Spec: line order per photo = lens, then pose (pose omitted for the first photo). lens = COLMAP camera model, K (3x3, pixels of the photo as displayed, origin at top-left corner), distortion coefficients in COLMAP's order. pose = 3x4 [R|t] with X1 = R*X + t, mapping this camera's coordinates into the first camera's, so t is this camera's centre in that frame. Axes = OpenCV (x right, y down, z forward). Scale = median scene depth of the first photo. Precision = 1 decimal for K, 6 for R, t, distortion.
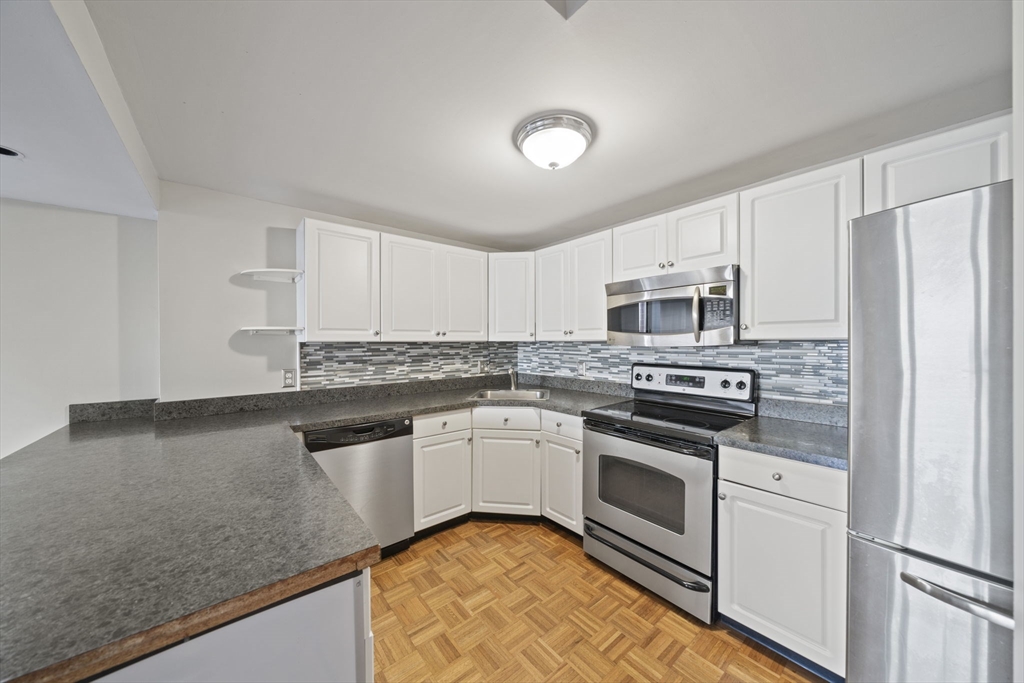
lens RADIAL K [[355.4, 0, 514.2], [0, 355.4, 338.1], [0, 0, 1]] dist [-0.000532, -0.000159]
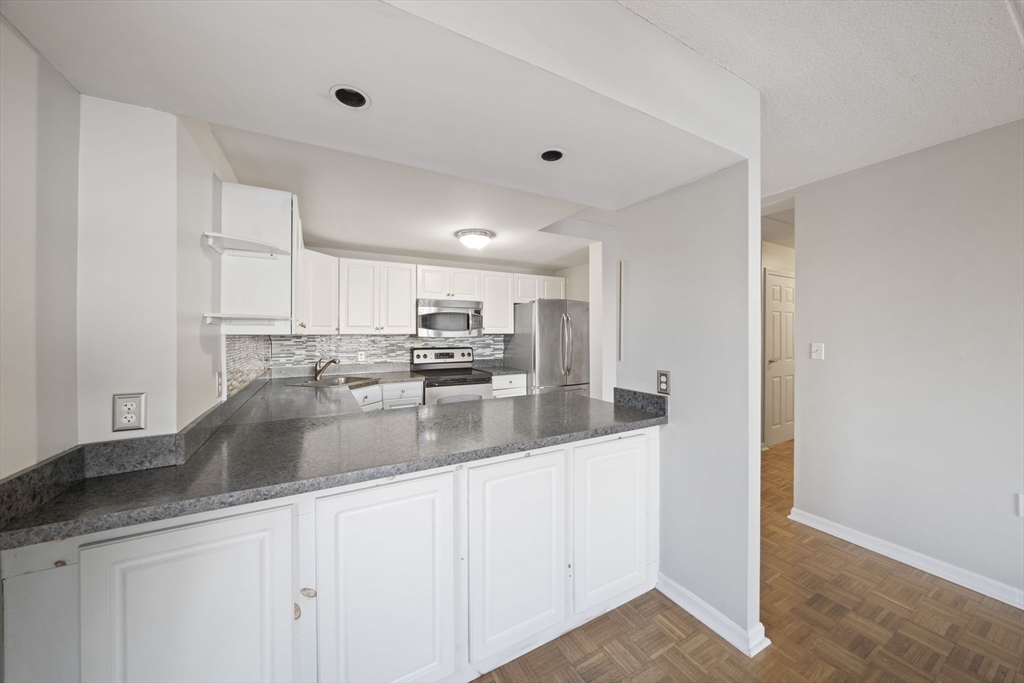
lens RADIAL K [[365.6, 0, 519.4], [0, 365.6, 320.1], [0, 0, 1]] dist [-0.000744, -0.000101]
pose [[0.167401, 0.039743, 0.985088, -1.322620], [-0.003317, 0.999204, -0.039749, 0.007664], [-0.985883, 0.003387, 0.167399, 0.274412]]
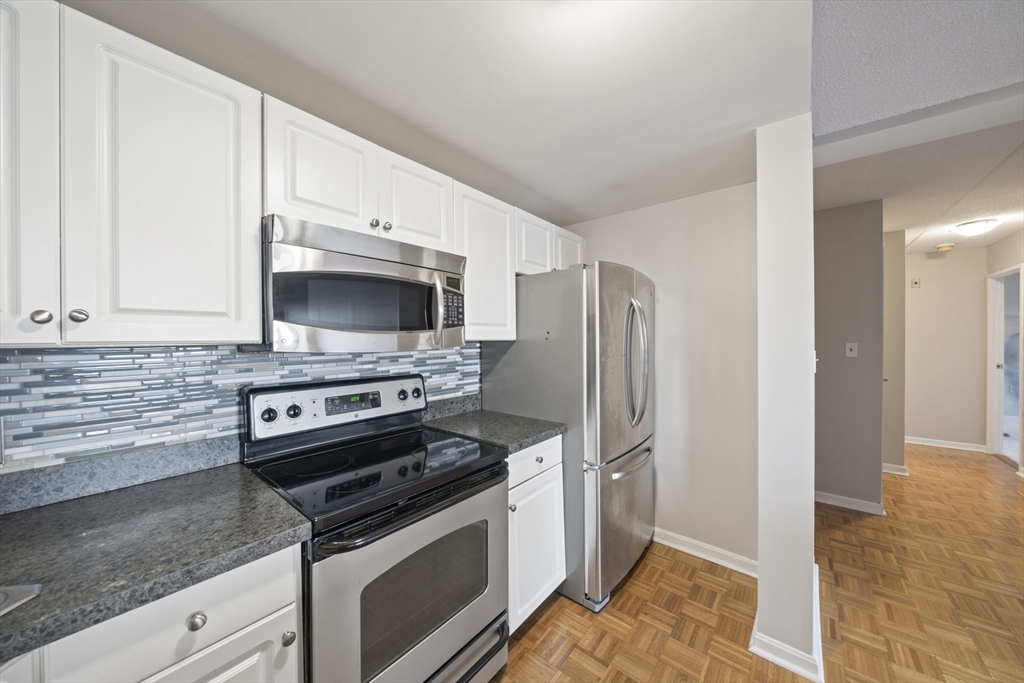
lens RADIAL K [[355.4, 0, 514.2], [0, 355.4, 338.1], [0, 0, 1]] dist [-0.000532, -0.000159]
pose [[-0.193937, 0.005324, 0.980999, -0.229452], [-0.000834, 0.999984, -0.005591, 0.002430], [-0.981014, -0.001903, -0.193930, 0.806718]]
